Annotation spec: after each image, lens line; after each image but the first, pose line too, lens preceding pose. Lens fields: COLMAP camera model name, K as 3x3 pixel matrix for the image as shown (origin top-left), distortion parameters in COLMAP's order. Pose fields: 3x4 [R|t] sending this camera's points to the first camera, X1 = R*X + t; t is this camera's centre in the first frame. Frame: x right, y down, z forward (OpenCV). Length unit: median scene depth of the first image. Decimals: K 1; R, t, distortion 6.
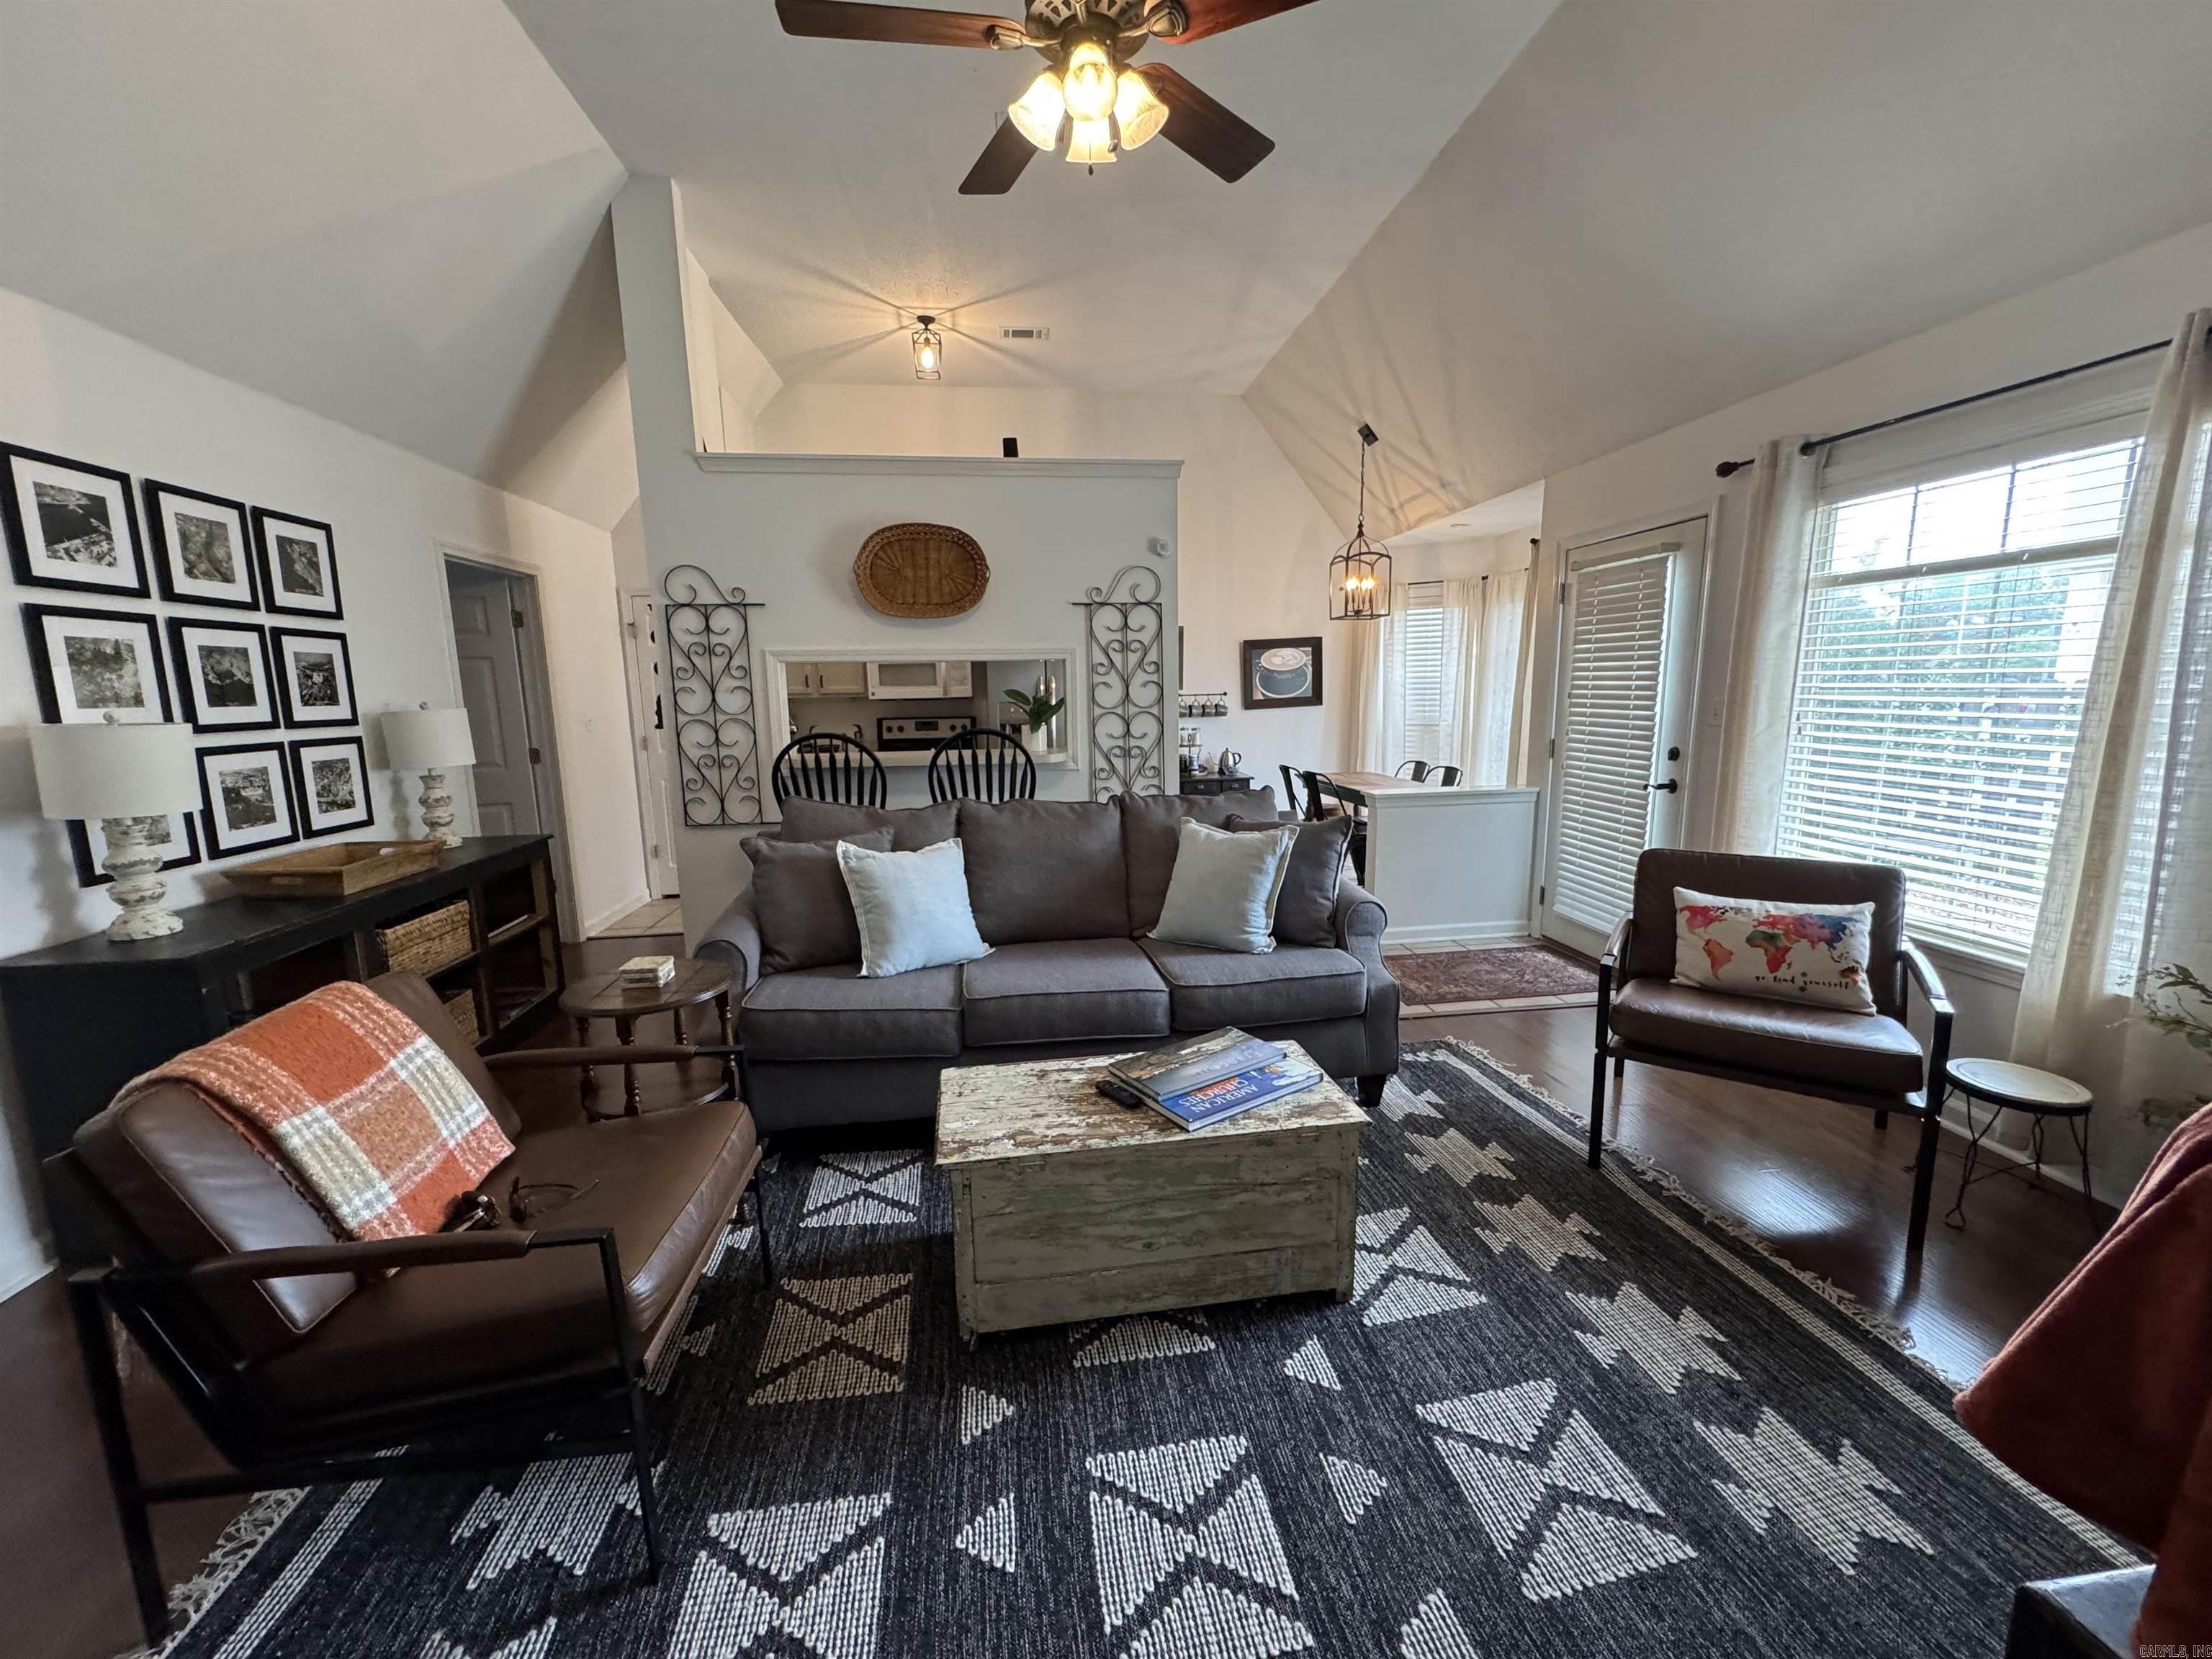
lens RADIAL K [[889.4, 0, 1104.8], [0, 889.4, 834.5], [0, 0, 1]] dist [-0.003014, -0.000233]
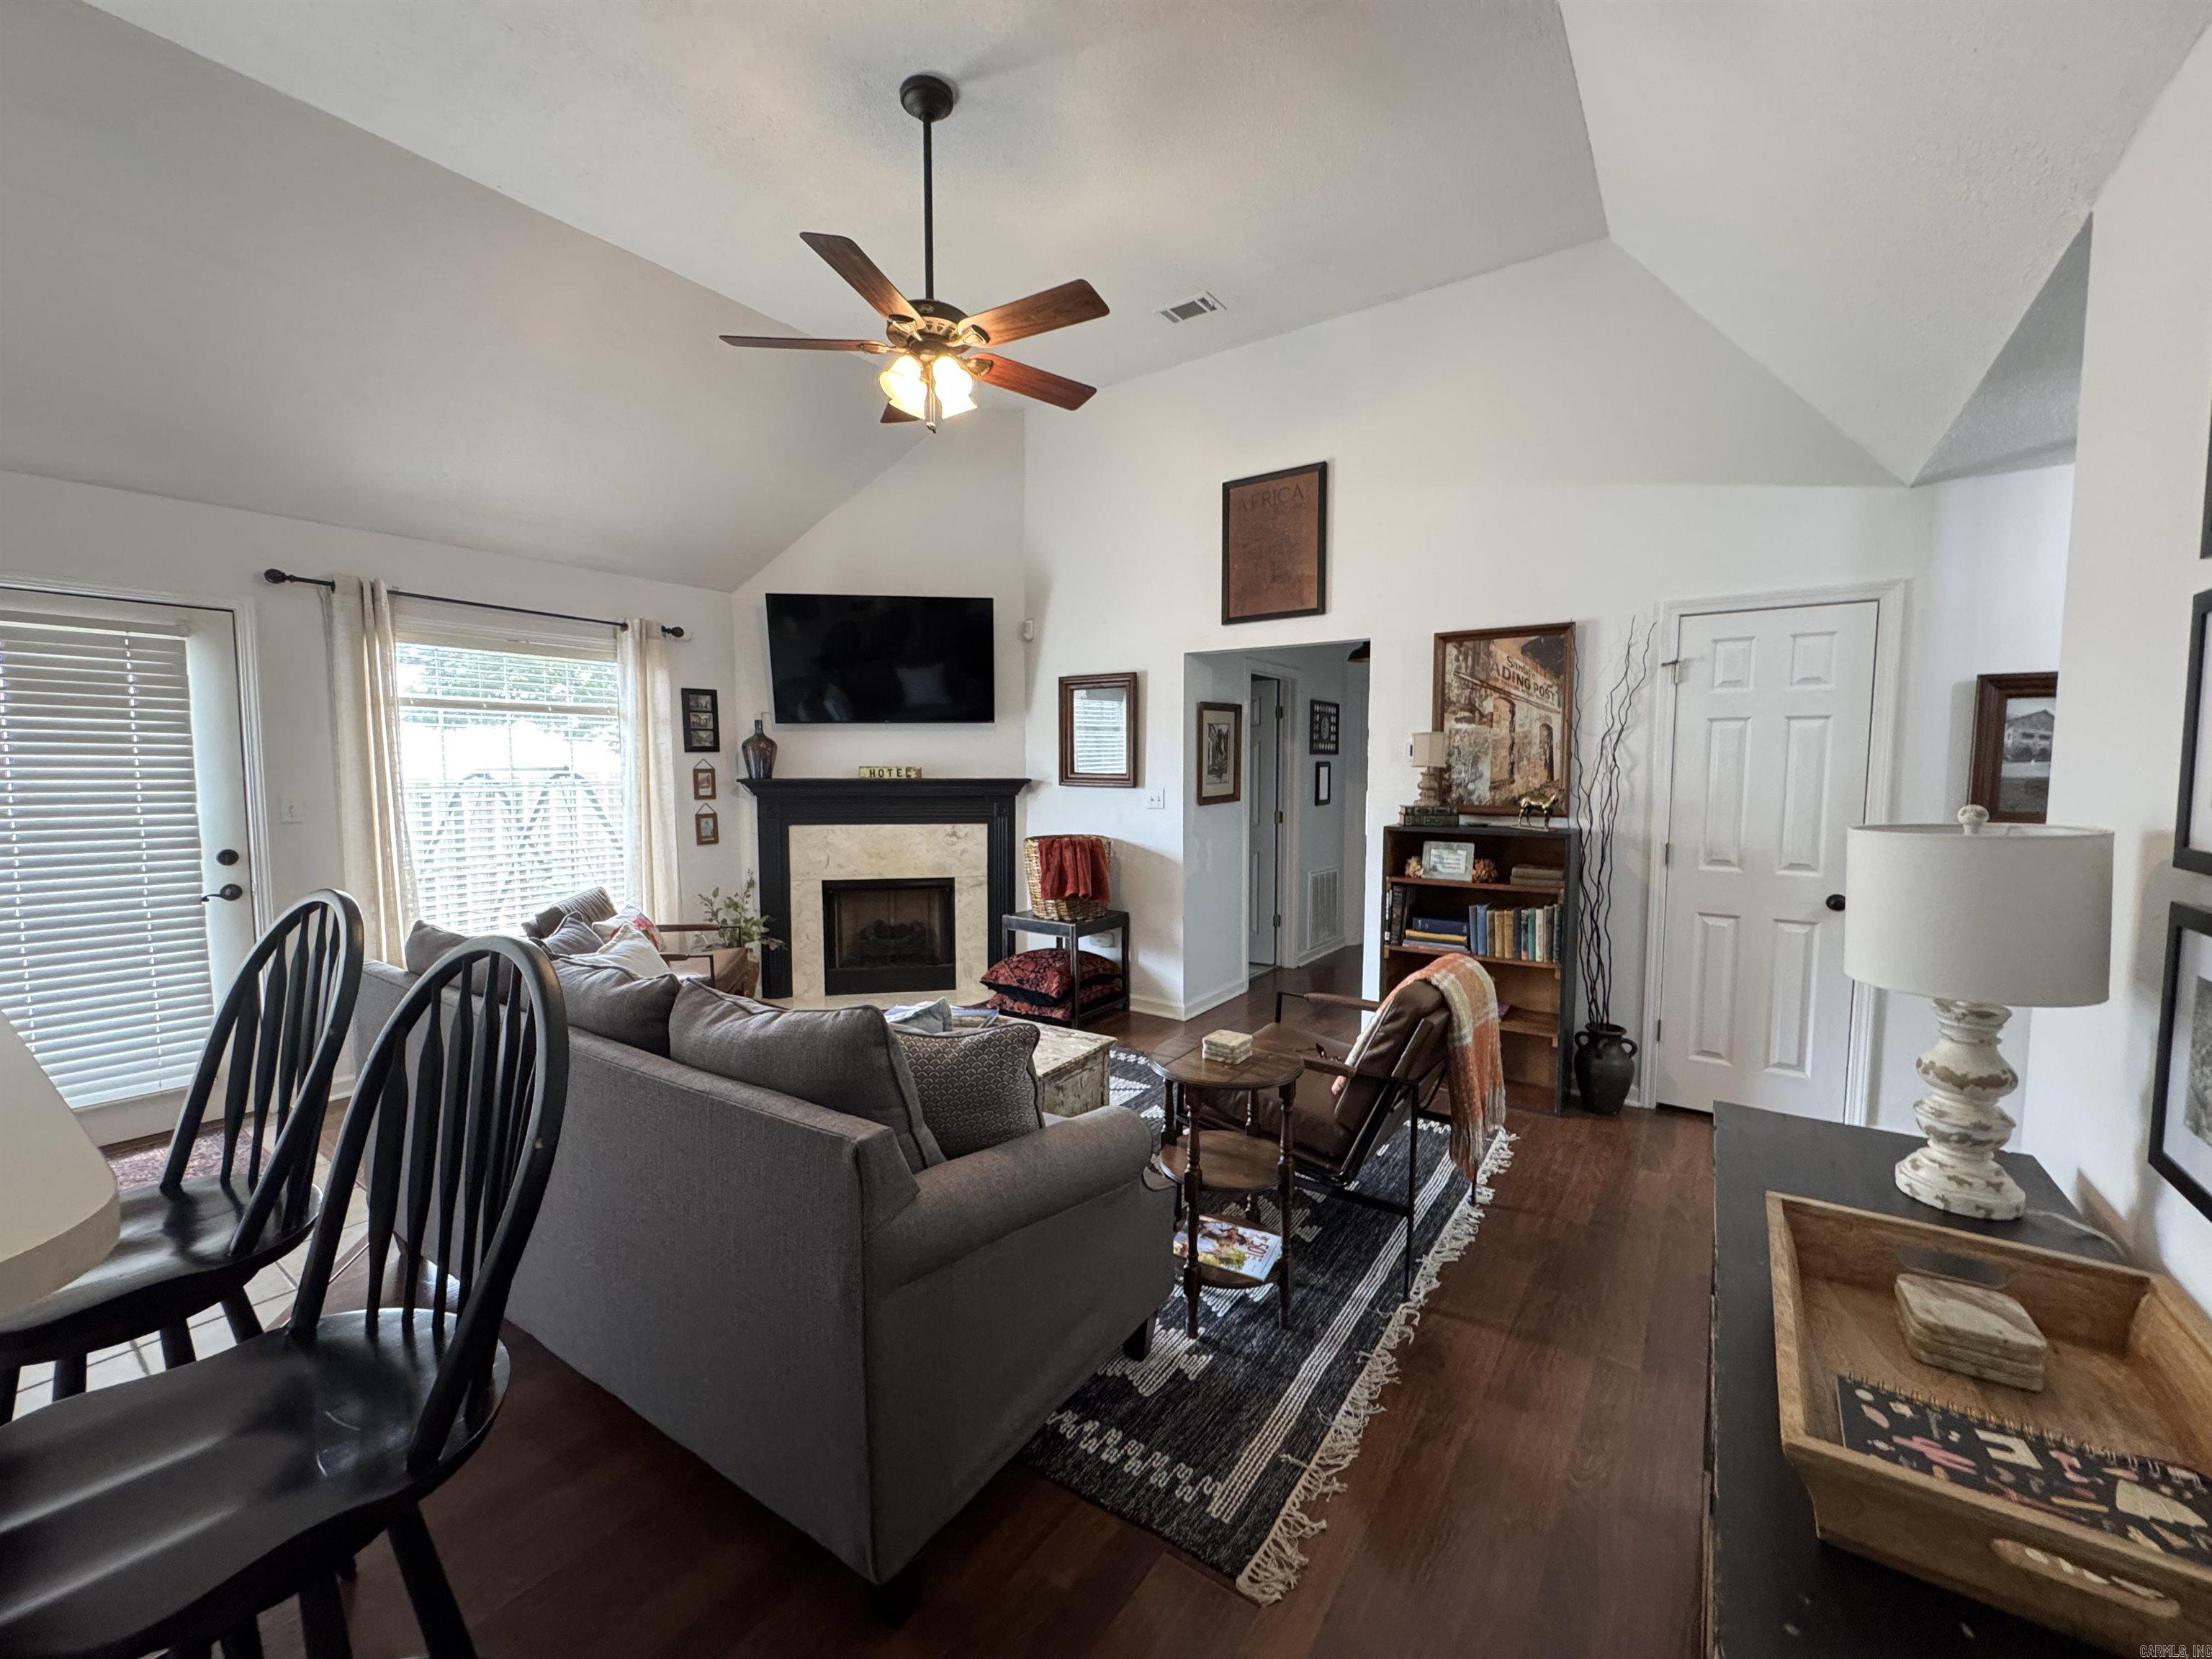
lens RADIAL K [[889.4, 0, 1105.1], [0, 889.4, 833.8], [0, 0, 1]] dist [-0.003014, -0.000233]
pose [[-0.749517, -0.034944, 0.661063, -0.645968], [0.119418, 0.975086, 0.186941, -0.178034], [-0.651125, 0.219058, -0.726670, 1.070162]]
